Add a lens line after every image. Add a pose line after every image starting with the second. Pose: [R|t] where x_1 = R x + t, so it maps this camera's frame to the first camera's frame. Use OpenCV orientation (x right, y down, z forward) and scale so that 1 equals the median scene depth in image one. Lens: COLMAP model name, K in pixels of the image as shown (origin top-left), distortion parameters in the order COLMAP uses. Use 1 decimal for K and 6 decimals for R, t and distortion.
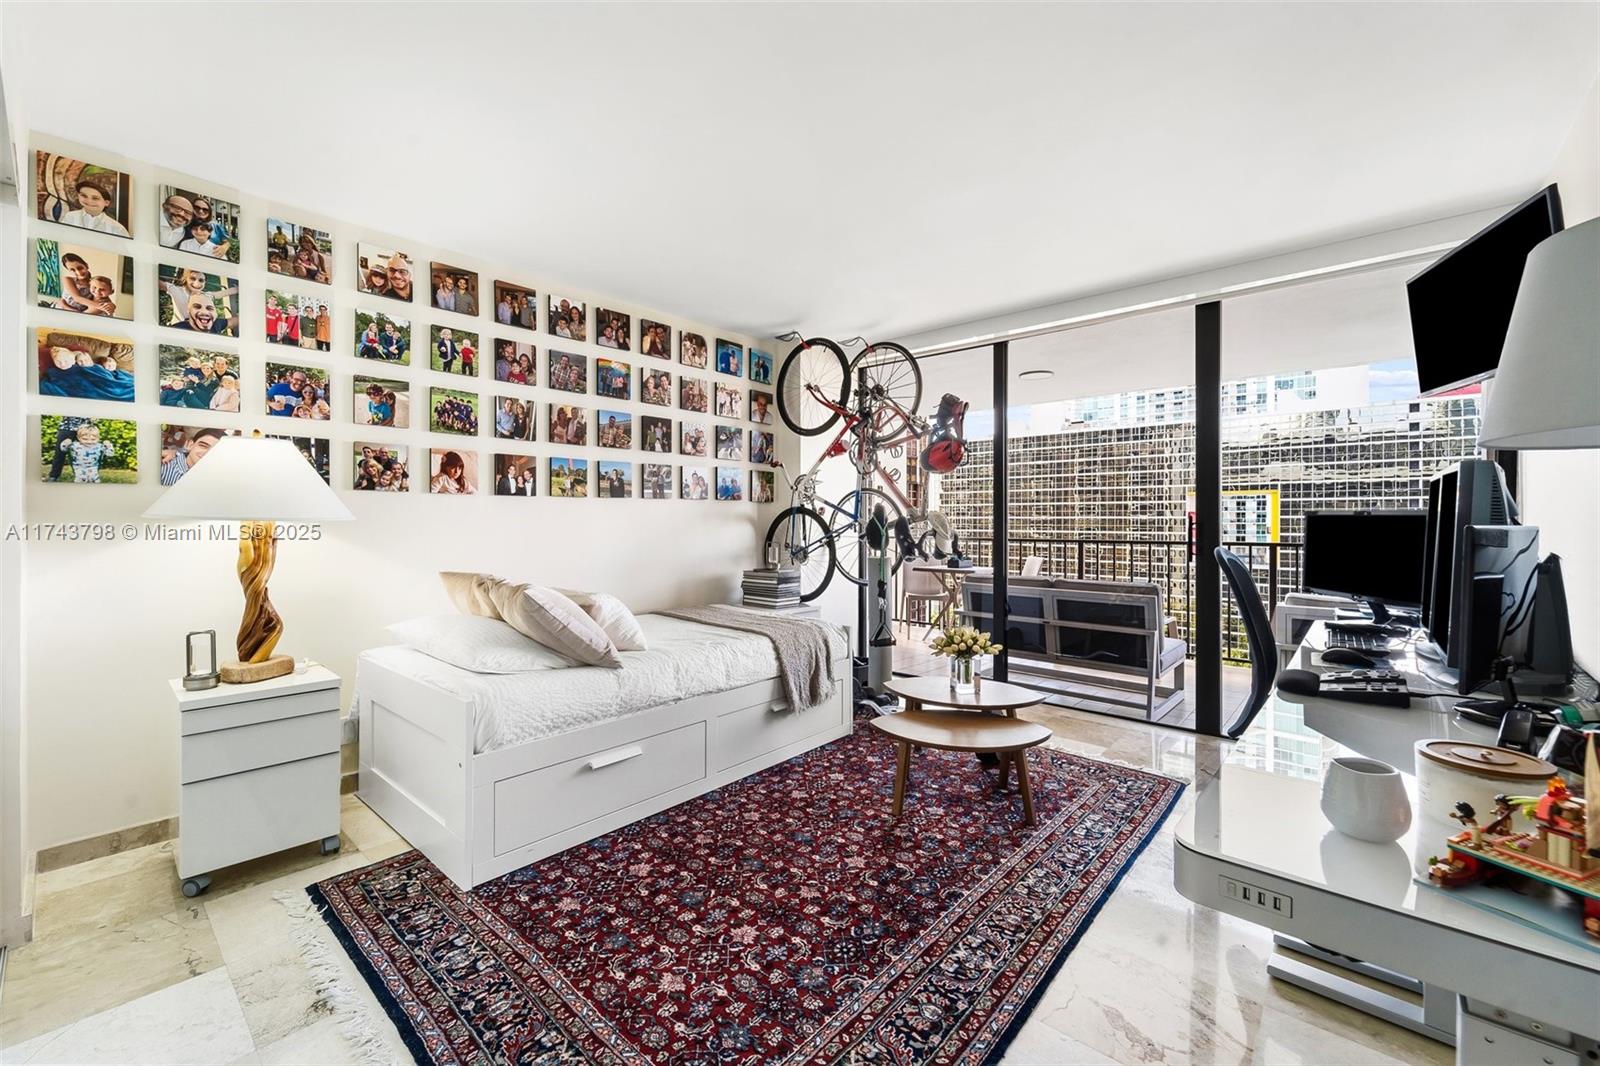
lens RADIAL K [[653.9, 0, 801.9], [0, 653.9, 522.1], [0, 0, 1]] dist [0.008982, -0.004347]
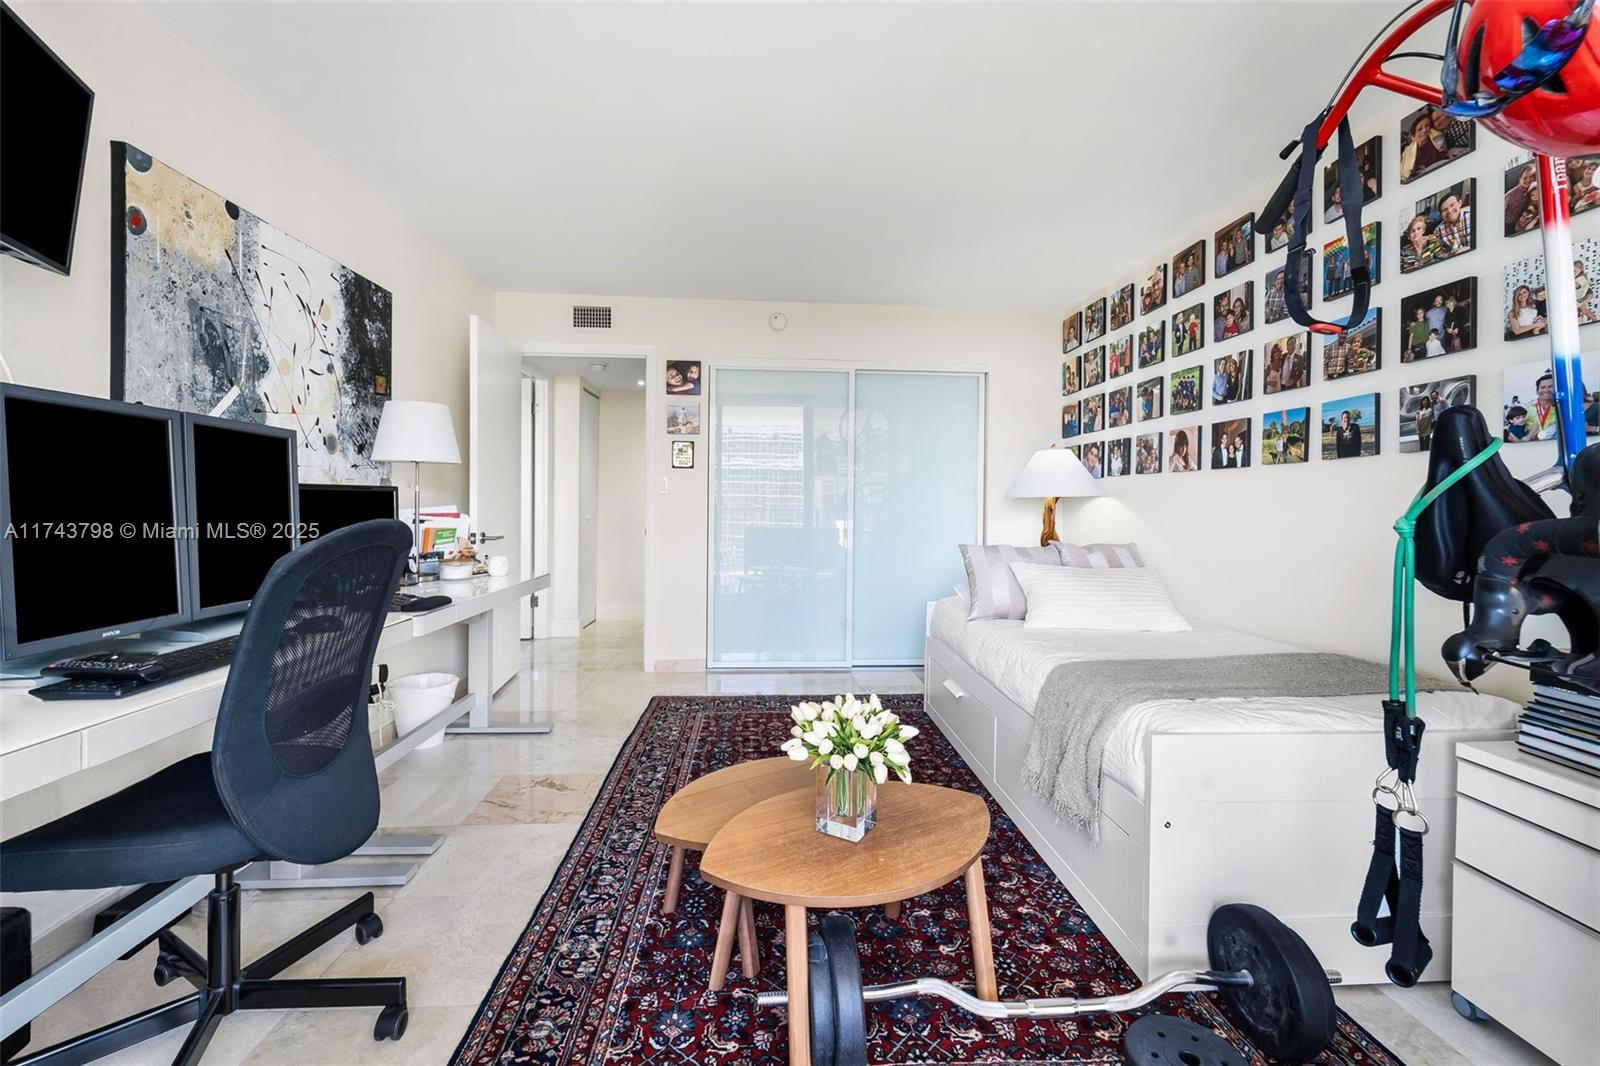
lens RADIAL K [[653.9, 0, 798.4], [0, 653.9, 513.3], [0, 0, 1]] dist [0.008982, -0.004347]
pose [[-0.712494, 0.001017, -0.701677, 0.610775], [-0.014656, 0.999759, 0.016331, 0.014160], [0.701525, 0.021920, -0.712308, 1.302753]]
